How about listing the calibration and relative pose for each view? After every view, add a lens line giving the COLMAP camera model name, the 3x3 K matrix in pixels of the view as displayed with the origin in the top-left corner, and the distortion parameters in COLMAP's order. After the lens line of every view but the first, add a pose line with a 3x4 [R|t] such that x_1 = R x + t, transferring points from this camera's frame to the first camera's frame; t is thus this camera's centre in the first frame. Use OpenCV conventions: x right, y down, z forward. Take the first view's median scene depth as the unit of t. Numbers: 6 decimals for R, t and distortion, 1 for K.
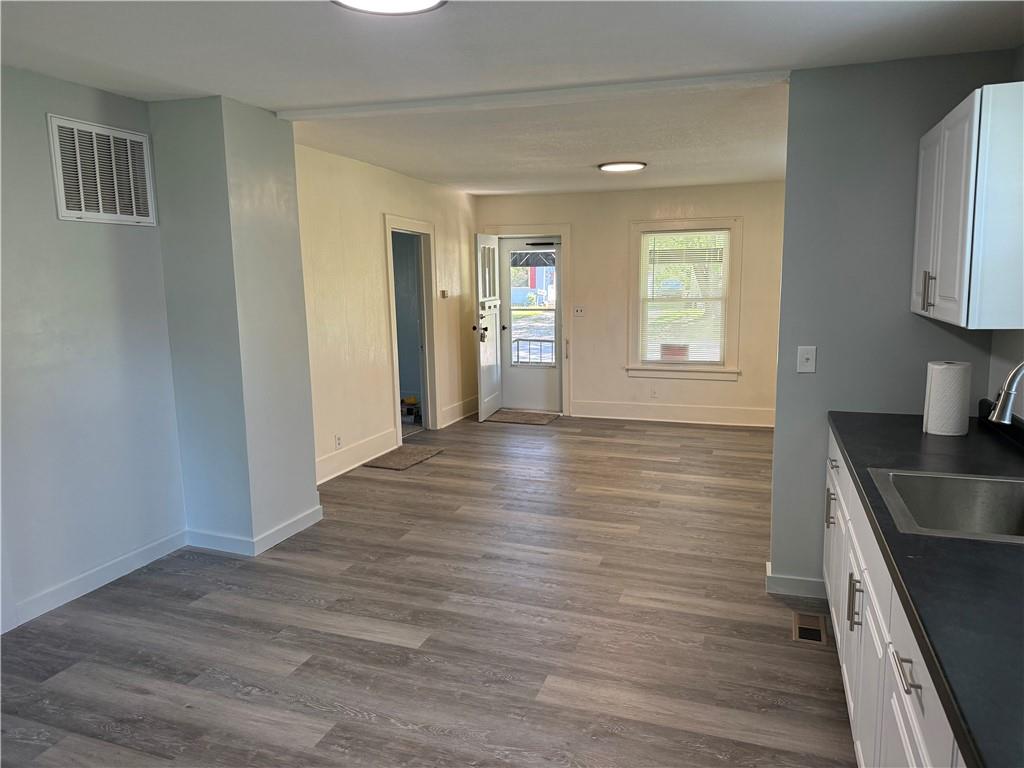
lens RADIAL K [[725.1, 0, 511.7], [0, 725.1, 383.7], [0, 0, 1]] dist [0.071058, -0.090652]
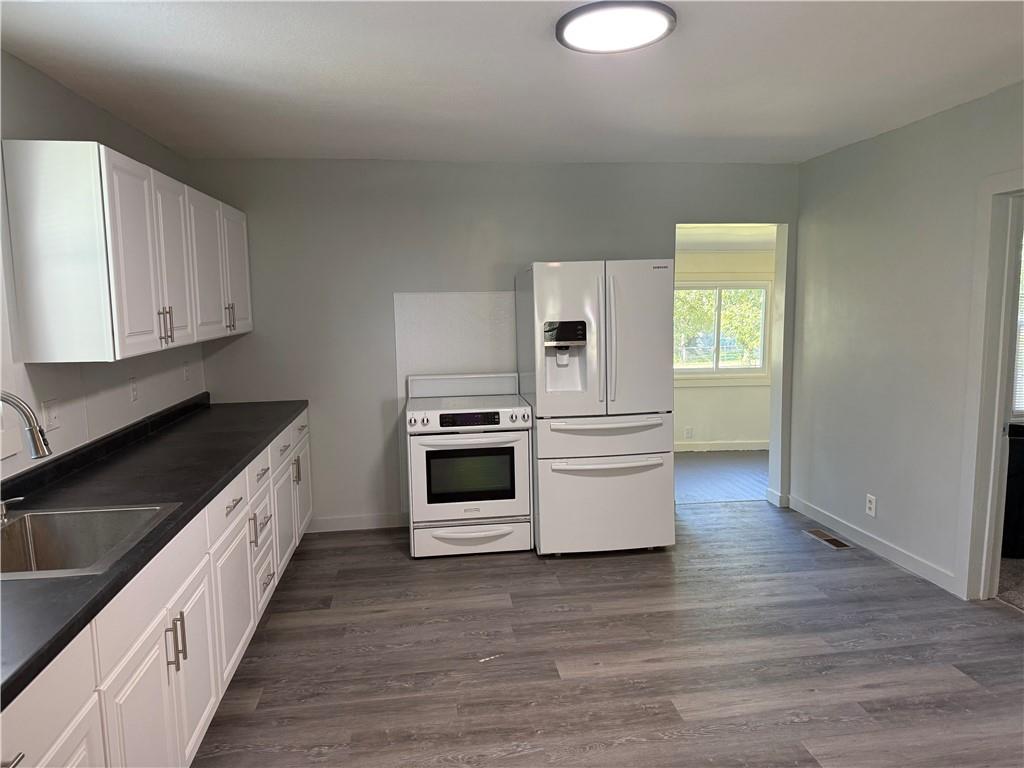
lens RADIAL K [[725.1, 0, 526.0], [0, 725.1, 380.6], [0, 0, 1]] dist [0.071058, -0.090652]
pose [[-0.884658, 0.083528, -0.458697, 0.342955], [-0.038407, 0.967422, 0.250239, -0.223514], [0.464655, 0.238993, -0.852630, 1.429412]]
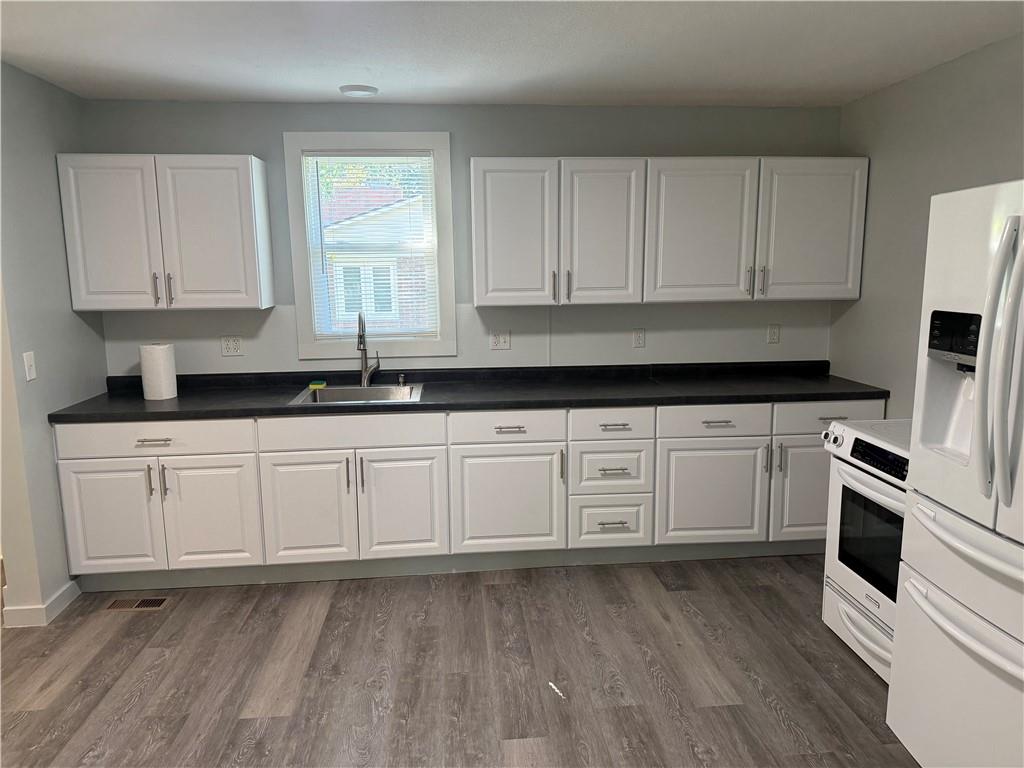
lens RADIAL K [[725.1, 0, 510.1], [0, 725.1, 376.0], [0, 0, 1]] dist [0.071058, -0.090652]
pose [[-0.411286, -0.117708, 0.903874, -0.814148], [0.148632, 0.969694, 0.193911, -0.129253], [-0.899306, 0.214098, -0.381327, 0.912908]]
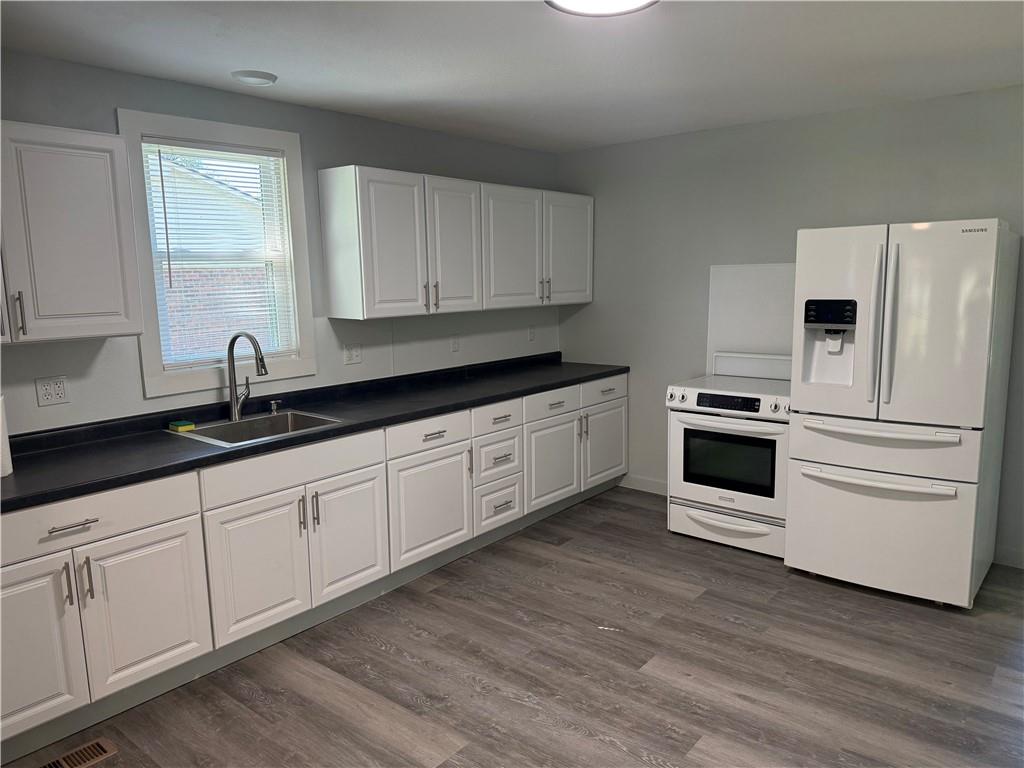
lens RADIAL K [[725.1, 0, 508.9], [0, 725.1, 388.3], [0, 0, 1]] dist [0.071058, -0.090652]
pose [[-0.936231, -0.022710, 0.350651, -0.295626], [0.082513, 0.955797, 0.282211, -0.226831], [-0.341560, 0.293148, -0.892973, 1.511952]]
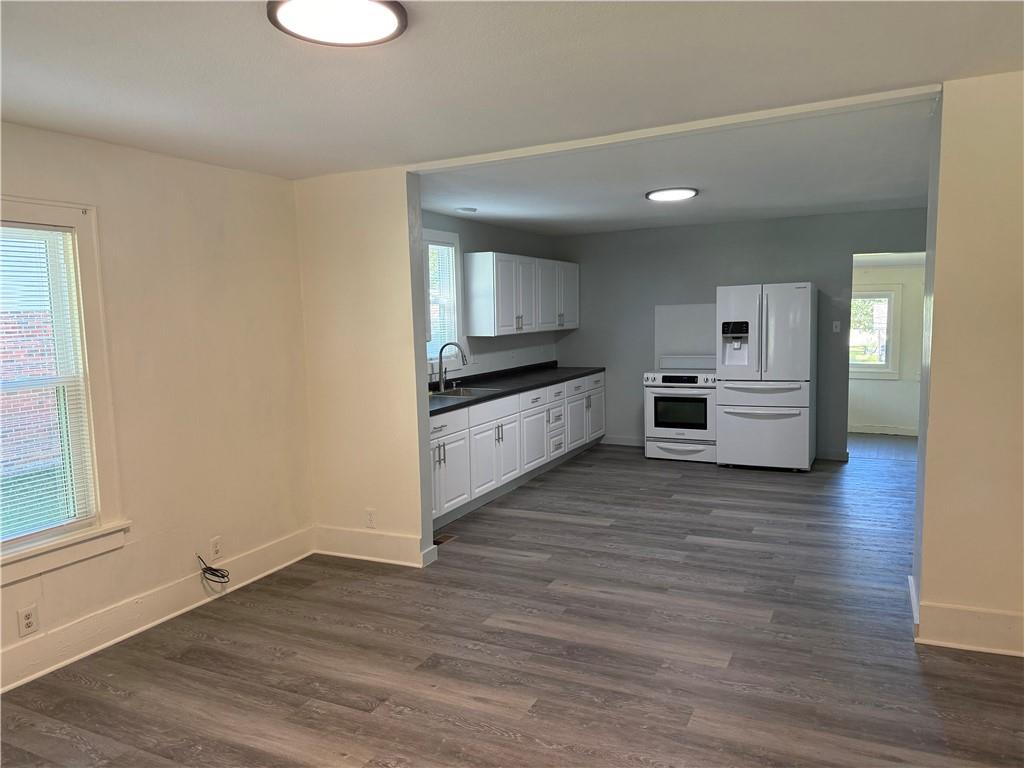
lens RADIAL K [[725.1, 0, 497.8], [0, 725.1, 392.0], [0, 0, 1]] dist [0.071058, -0.090652]
pose [[-0.989658, 0.026091, 0.141057, 0.056553], [0.060754, 0.967011, 0.247382, -0.389625], [-0.129949, 0.253393, -0.958595, 2.606590]]
